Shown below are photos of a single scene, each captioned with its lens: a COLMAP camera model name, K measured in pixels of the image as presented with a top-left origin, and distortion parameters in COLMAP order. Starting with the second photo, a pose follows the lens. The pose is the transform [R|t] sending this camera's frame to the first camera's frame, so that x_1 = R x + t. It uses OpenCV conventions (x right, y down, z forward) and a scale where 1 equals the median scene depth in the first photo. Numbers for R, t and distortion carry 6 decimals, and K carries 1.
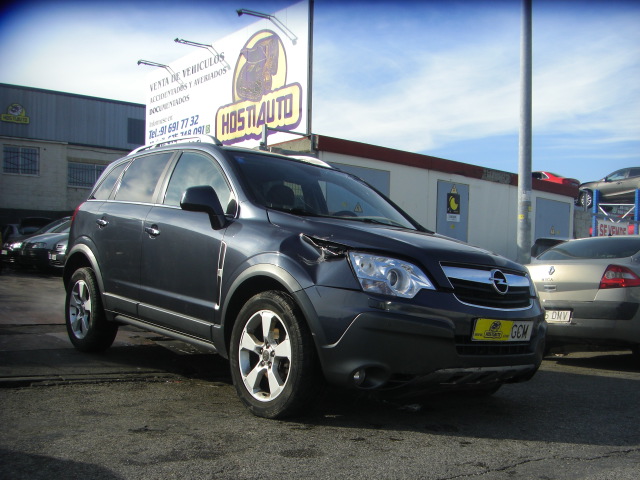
lens RADIAL K [[710.8, 0, 320.0], [0, 710.8, 240.0], [0, 0, 1]] dist [-0.070127, -0.038958]
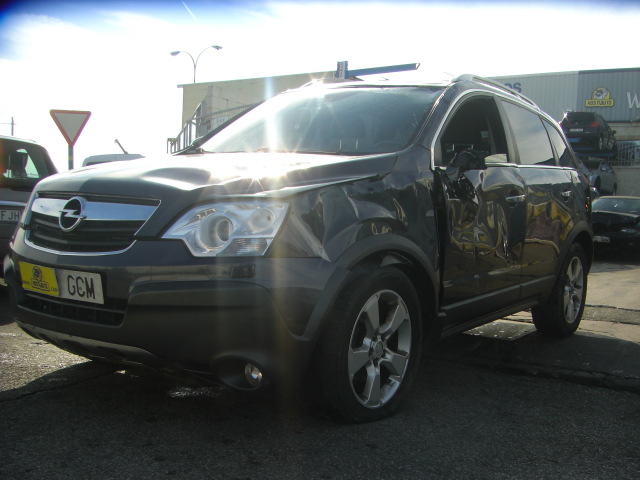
lens RADIAL K [[710.8, 0, 320.0], [0, 710.8, 240.0], [0, 0, 1]] dist [-0.070127, -0.038958]
pose [[0.255288, -0.032591, -0.966316, 0.999517], [0.027230, 0.999278, -0.026509, 0.110851], [0.966482, -0.019545, 0.255991, 1.063977]]
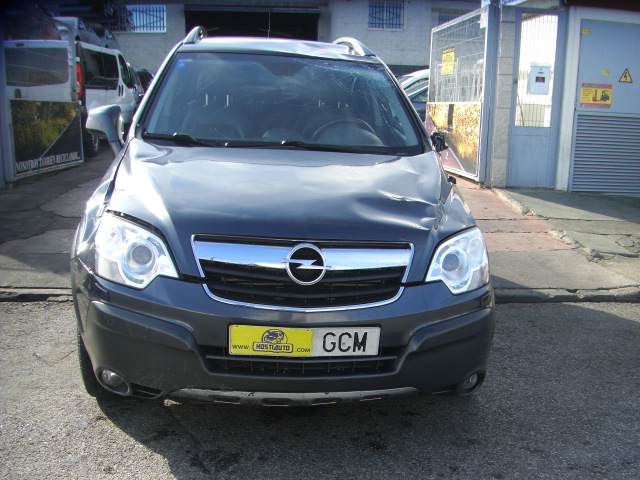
lens RADIAL K [[710.8, 0, 320.0], [0, 710.8, 240.0], [0, 0, 1]] dist [-0.070127, -0.038958]
pose [[0.840271, 0.074885, -0.536970, 0.607991], [0.044398, 0.977585, 0.205808, -0.093552], [0.540346, -0.196775, 0.818111, 0.491512]]
